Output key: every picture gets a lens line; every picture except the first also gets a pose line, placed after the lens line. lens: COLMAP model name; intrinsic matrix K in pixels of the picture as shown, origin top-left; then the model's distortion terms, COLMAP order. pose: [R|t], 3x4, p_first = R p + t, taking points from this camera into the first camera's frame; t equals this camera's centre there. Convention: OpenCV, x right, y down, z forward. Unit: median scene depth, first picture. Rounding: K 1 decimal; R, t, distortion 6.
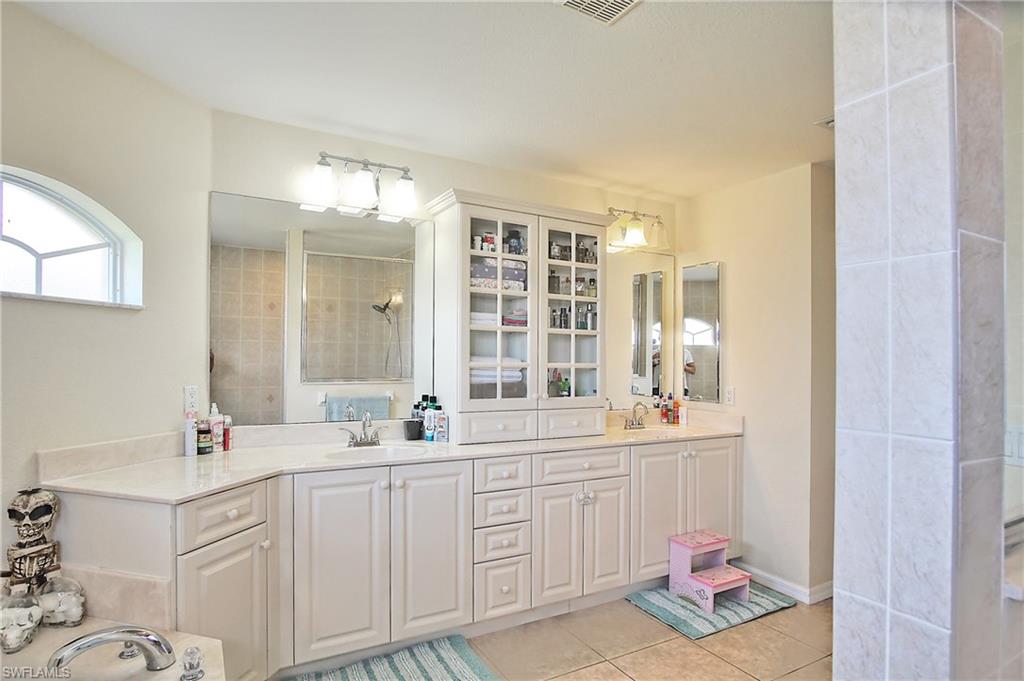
lens RADIAL K [[548.7, 0, 512.8], [0, 548.7, 338.4], [0, 0, 1]] dist [-0.027470, 0.002576]
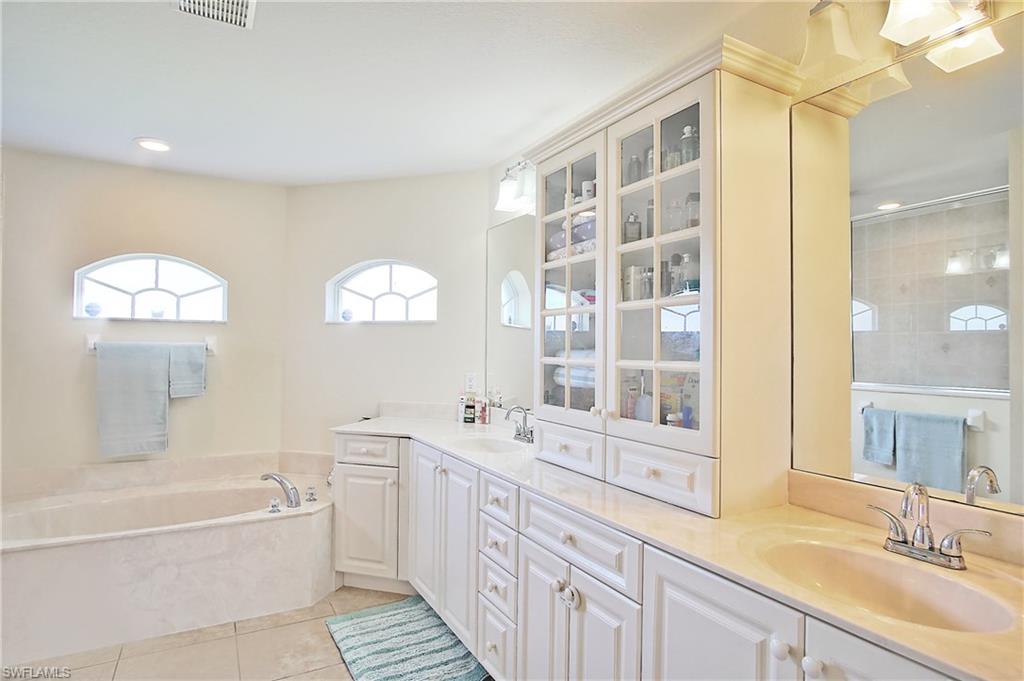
lens RADIAL K [[548.7, 0, 512.8], [0, 548.7, 338.4], [0, 0, 1]] dist [-0.027470, 0.002576]
pose [[0.012104, -0.032698, -0.999392, 0.716825], [0.033008, 0.998934, -0.032283, 0.039114], [0.999382, -0.032598, 0.013170, 0.936861]]
